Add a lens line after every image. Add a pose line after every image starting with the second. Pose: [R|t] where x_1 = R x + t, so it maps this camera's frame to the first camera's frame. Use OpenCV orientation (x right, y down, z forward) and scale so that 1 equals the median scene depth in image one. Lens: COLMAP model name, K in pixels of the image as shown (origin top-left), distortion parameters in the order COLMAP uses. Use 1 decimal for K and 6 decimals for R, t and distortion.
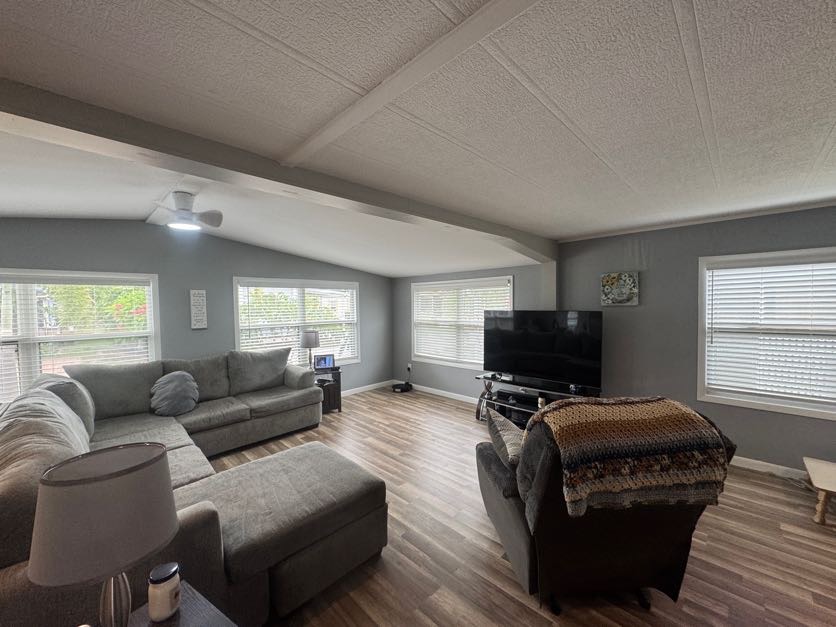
lens RADIAL K [[332.7, 0, 417.3], [0, 332.7, 313.6], [0, 0, 1]] dist [-0.002627, 0.000198]
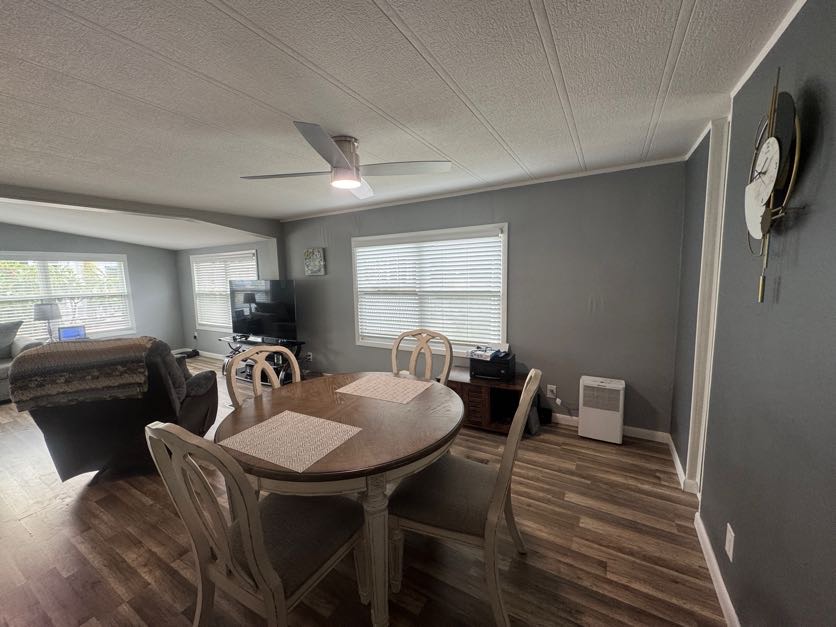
lens RADIAL K [[332.7, 0, 417.3], [0, 332.7, 313.6], [0, 0, 1]] dist [-0.002627, 0.000198]
pose [[0.970145, -0.037041, 0.239678, 0.607412], [0.016512, 0.996063, 0.087102, 0.015768], [-0.241961, -0.080544, 0.966937, -0.286549]]
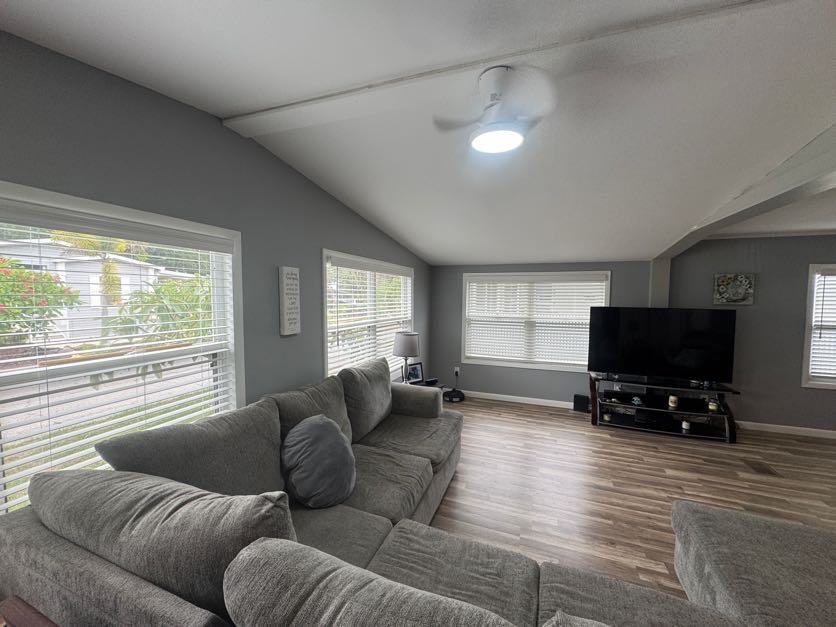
lens RADIAL K [[332.7, 0, 417.3], [0, 332.7, 313.6], [0, 0, 1]] dist [-0.002627, 0.000198]
pose [[0.915536, 0.001184, 0.402235, -0.682437], [-0.010483, 0.999726, 0.020917, -0.005710], [-0.402100, -0.023367, 0.915298, 0.384687]]
